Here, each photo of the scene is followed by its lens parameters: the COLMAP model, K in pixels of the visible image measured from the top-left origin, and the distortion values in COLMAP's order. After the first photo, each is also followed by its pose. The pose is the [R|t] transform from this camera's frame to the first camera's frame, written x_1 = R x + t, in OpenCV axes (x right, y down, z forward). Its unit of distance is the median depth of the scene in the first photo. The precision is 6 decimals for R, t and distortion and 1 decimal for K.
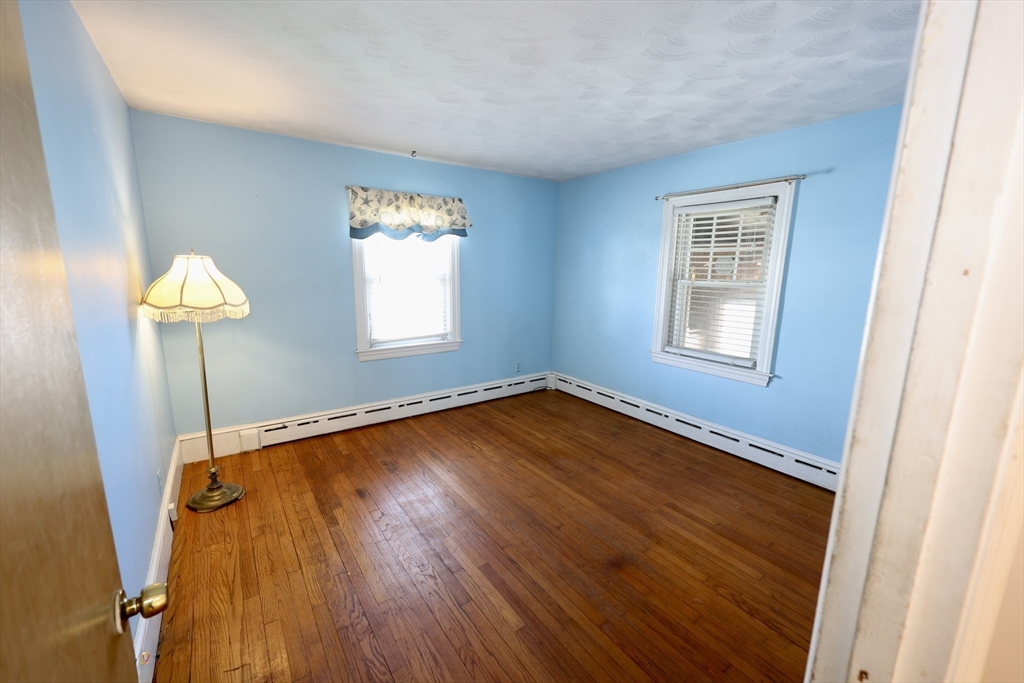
lens RADIAL K [[410.6, 0, 513.7], [0, 410.6, 342.1], [0, 0, 1]] dist [-0.001693, 0.000185]
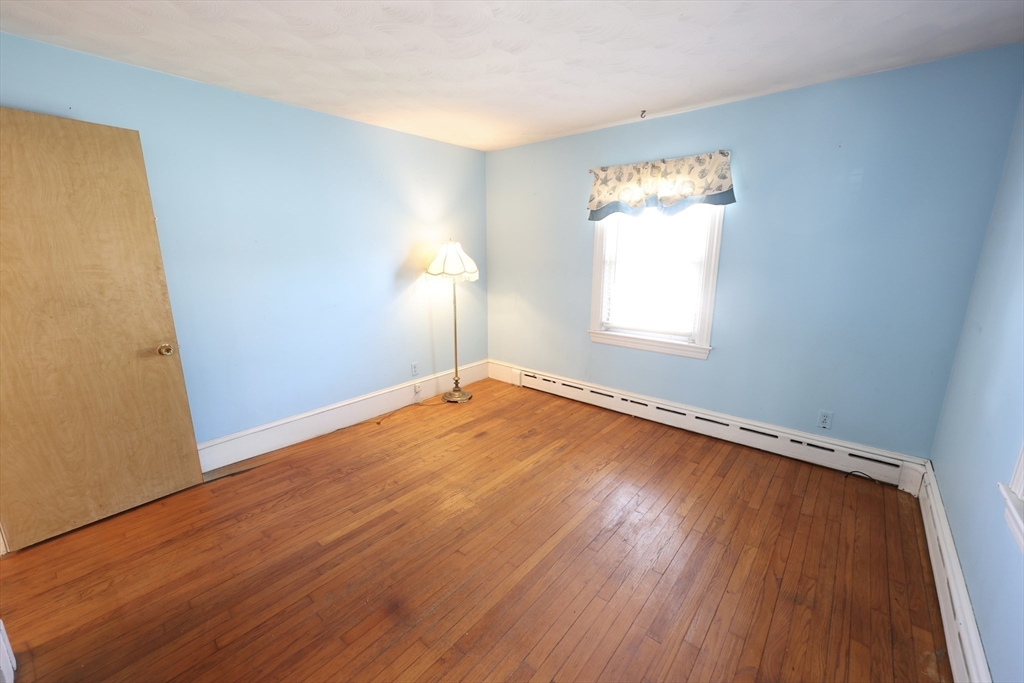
lens RADIAL K [[410.6, 0, 512.9], [0, 410.6, 341.0], [0, 0, 1]] dist [-0.001693, 0.000185]
pose [[0.247702, 0.199772, -0.948016, 0.577355], [-0.169375, 0.972370, 0.160649, -0.089085], [0.953916, 0.120777, 0.274695, 0.549702]]
